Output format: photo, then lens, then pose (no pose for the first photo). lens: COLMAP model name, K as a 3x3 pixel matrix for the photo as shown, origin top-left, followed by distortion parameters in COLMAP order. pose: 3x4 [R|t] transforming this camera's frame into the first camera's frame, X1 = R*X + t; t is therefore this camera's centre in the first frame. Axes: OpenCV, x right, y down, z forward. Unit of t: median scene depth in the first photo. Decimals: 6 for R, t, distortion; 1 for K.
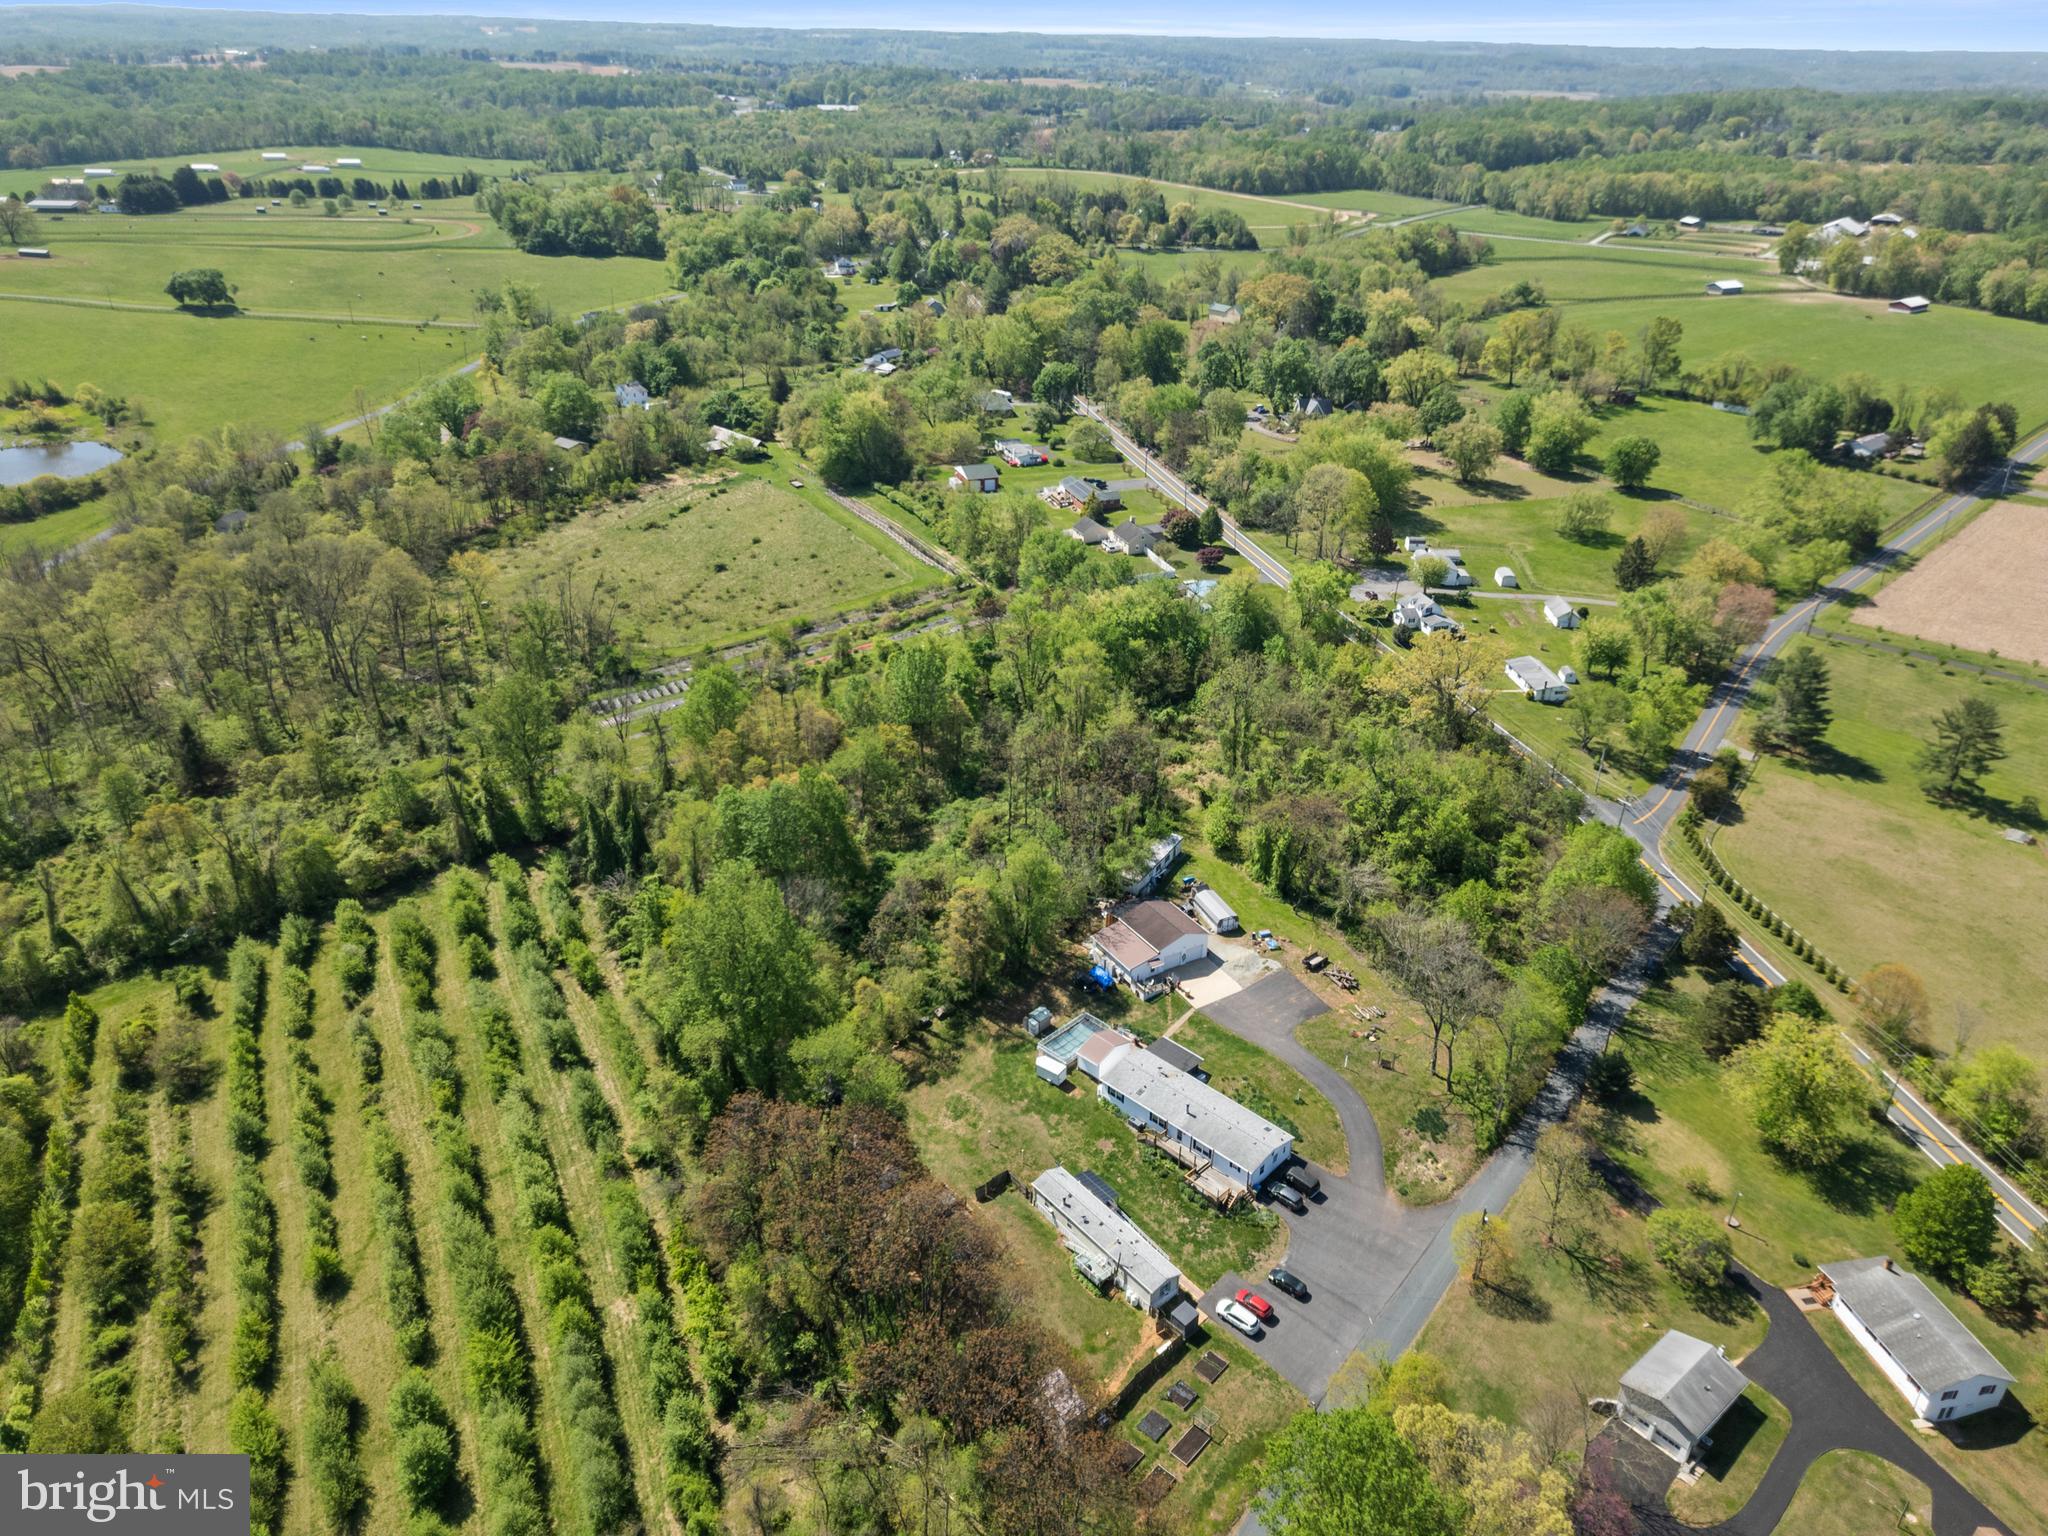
lens RADIAL K [[1440.6, 0, 1008.2], [0, 1440.6, 767.4], [0, 0, 1]] dist [0.054910, -0.055701]
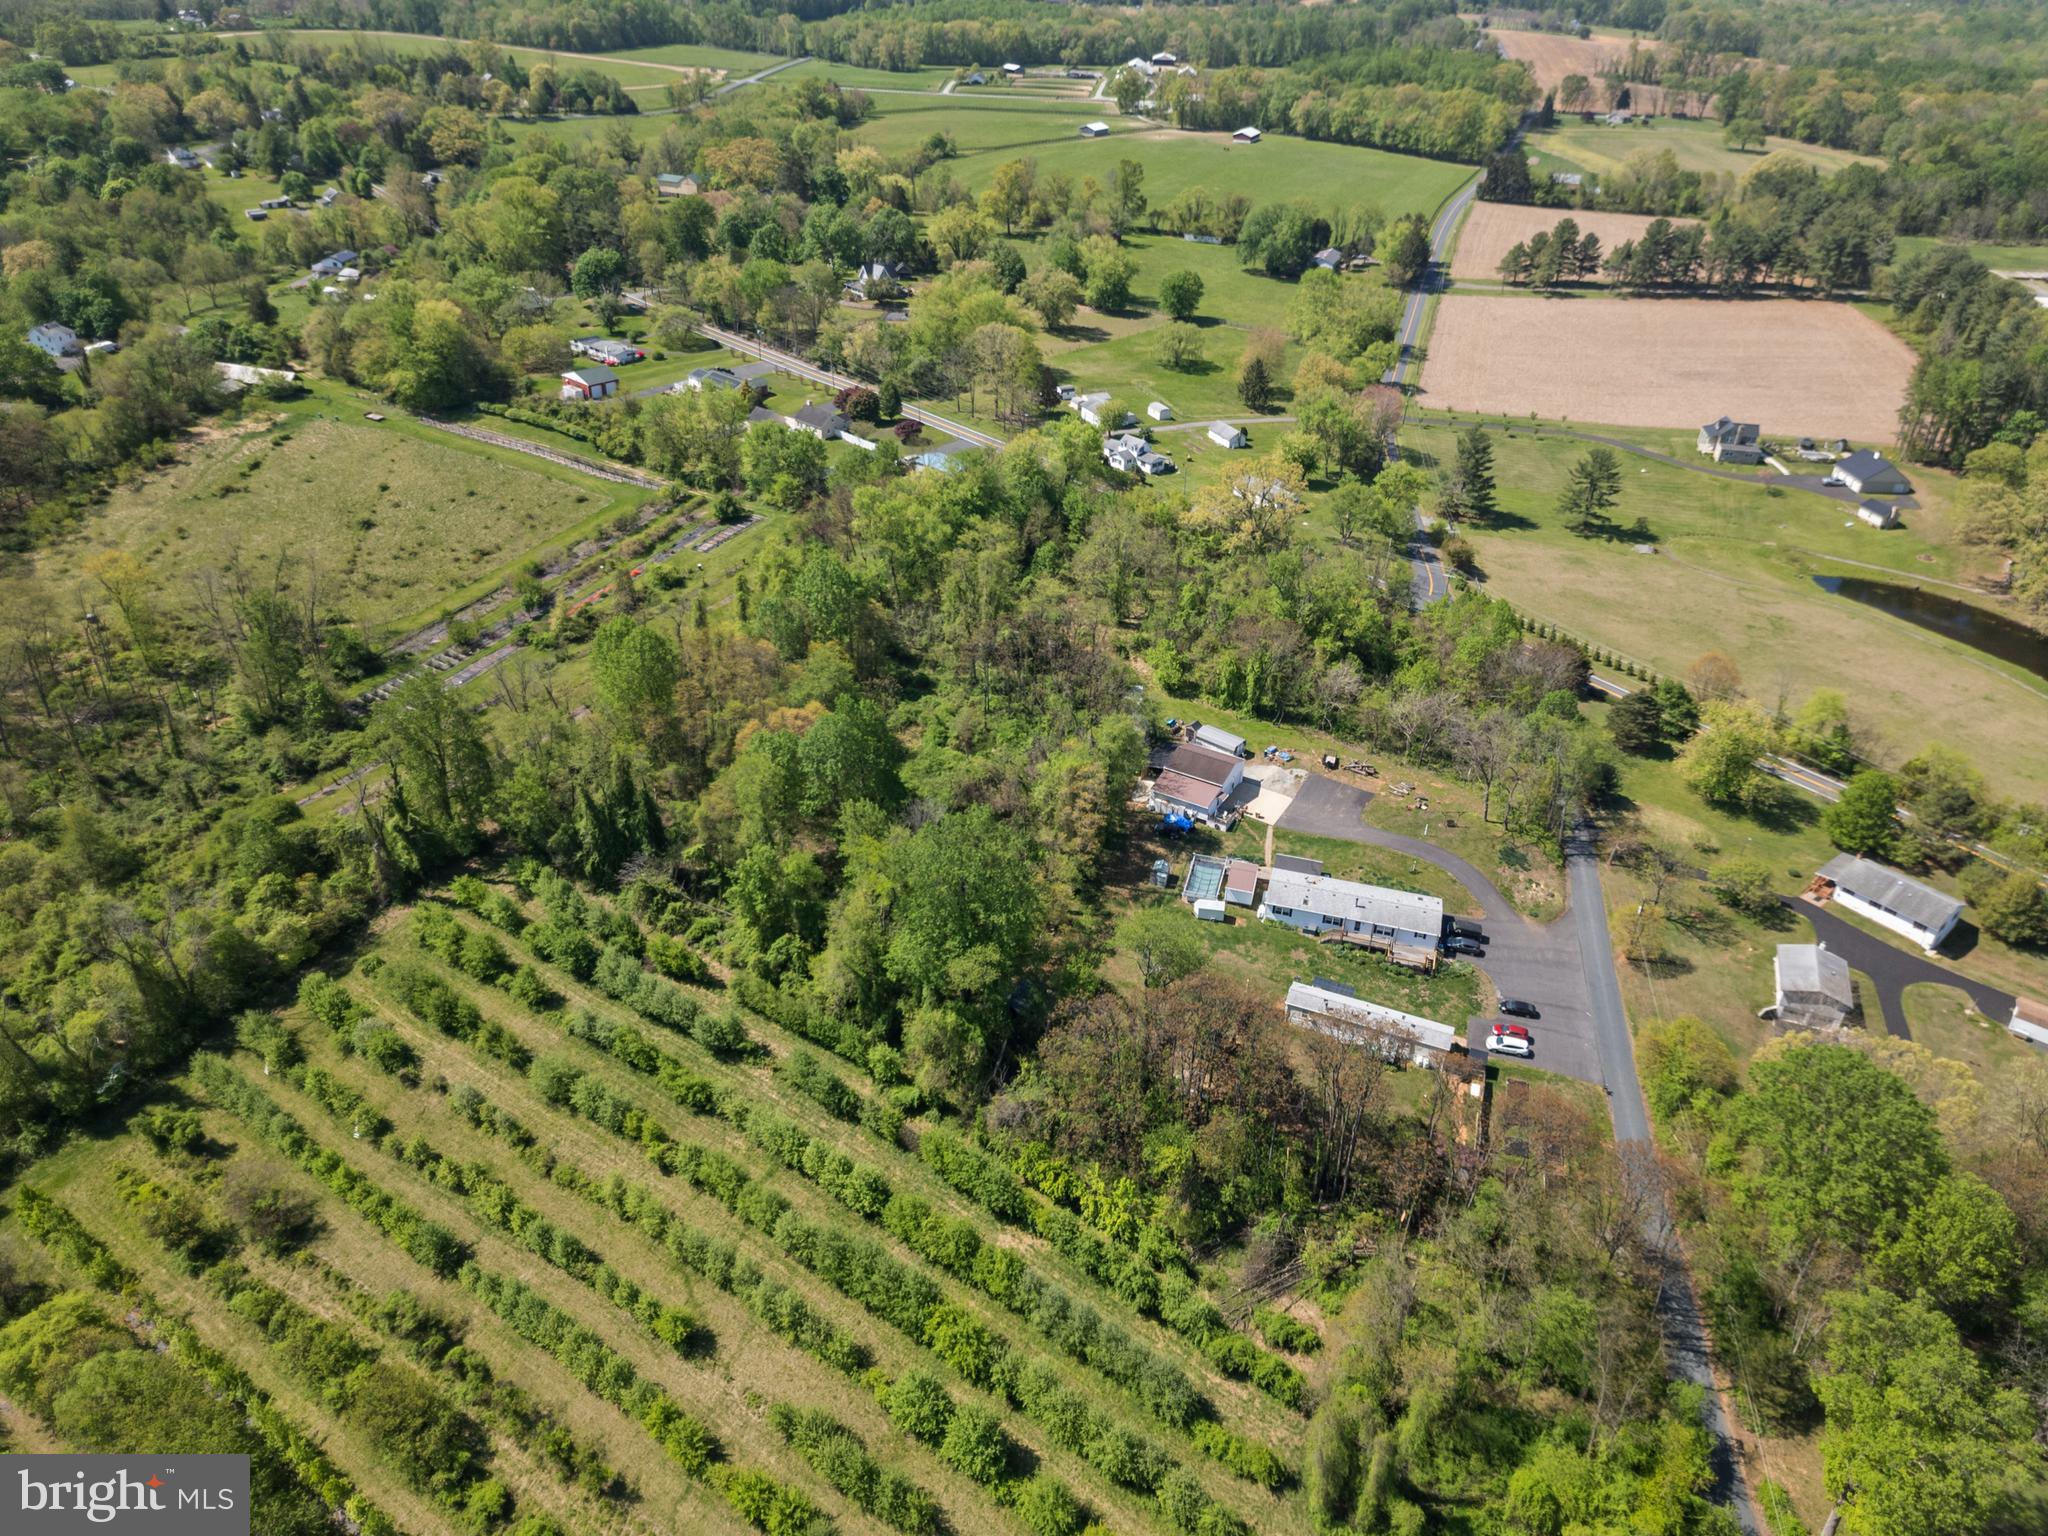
lens RADIAL K [[1440.6, 0, 1008.2], [0, 1440.6, 767.4], [0, 0, 1]] dist [0.054910, -0.055701]
pose [[0.878750, -0.239493, 0.412845, -0.217441], [0.204073, 0.970472, 0.128600, -0.026047], [-0.431453, -0.028757, 0.901677, 0.041030]]
